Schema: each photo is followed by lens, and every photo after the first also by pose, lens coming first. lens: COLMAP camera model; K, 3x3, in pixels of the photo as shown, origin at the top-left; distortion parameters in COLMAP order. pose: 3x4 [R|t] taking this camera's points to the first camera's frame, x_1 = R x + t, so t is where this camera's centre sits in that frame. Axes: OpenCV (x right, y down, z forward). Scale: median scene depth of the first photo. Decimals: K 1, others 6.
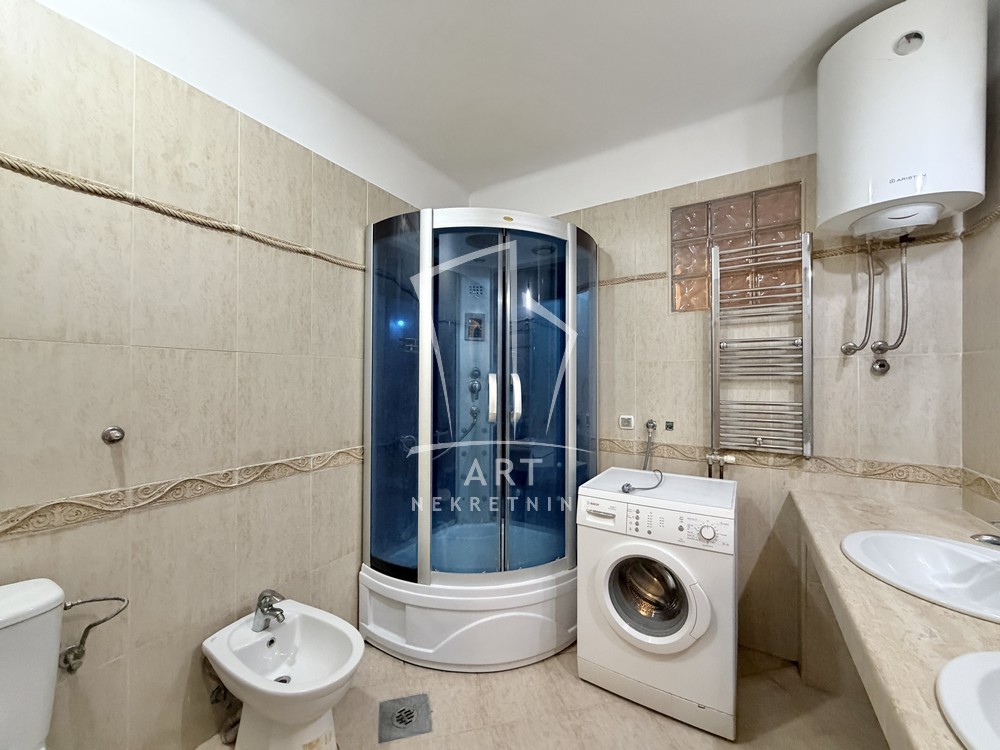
lens RADIAL K [[399.4, 0, 495.7], [0, 399.4, 376.4], [0, 0, 1]] dist [0.001452, 0.000017]
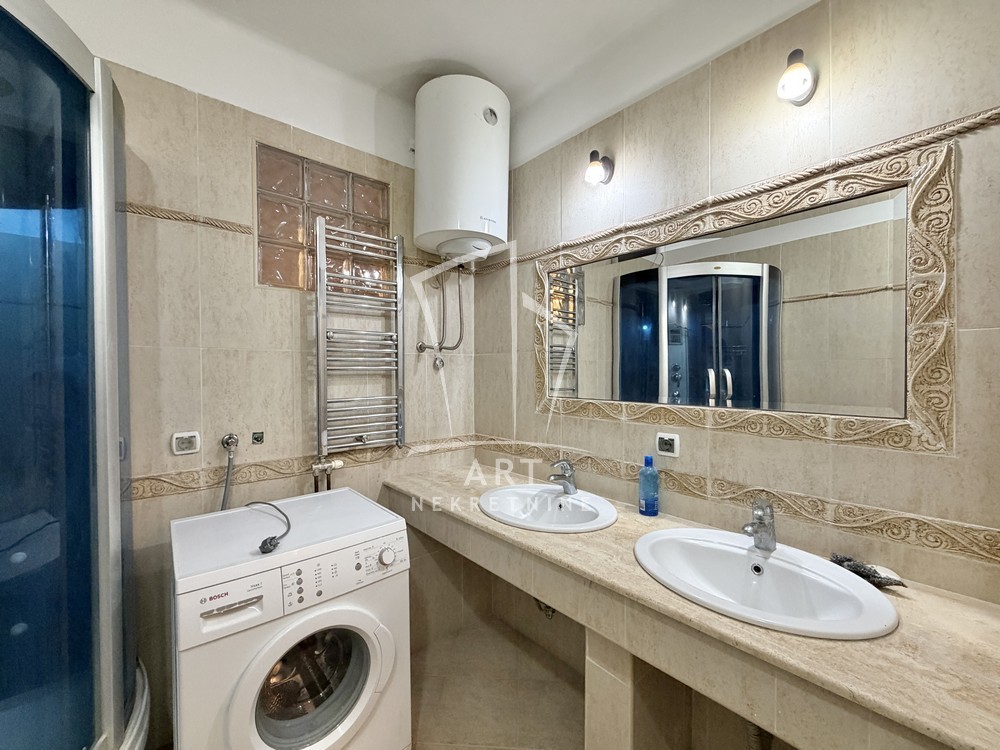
lens RADIAL K [[399.4, 0, 495.7], [0, 399.4, 376.4], [0, 0, 1]] dist [0.001452, 0.000017]
pose [[0.300740, -0.015427, 0.953582, -0.149512], [-0.001412, 0.999861, 0.016621, -0.002959], [-0.953705, -0.006345, 0.300676, 0.396503]]
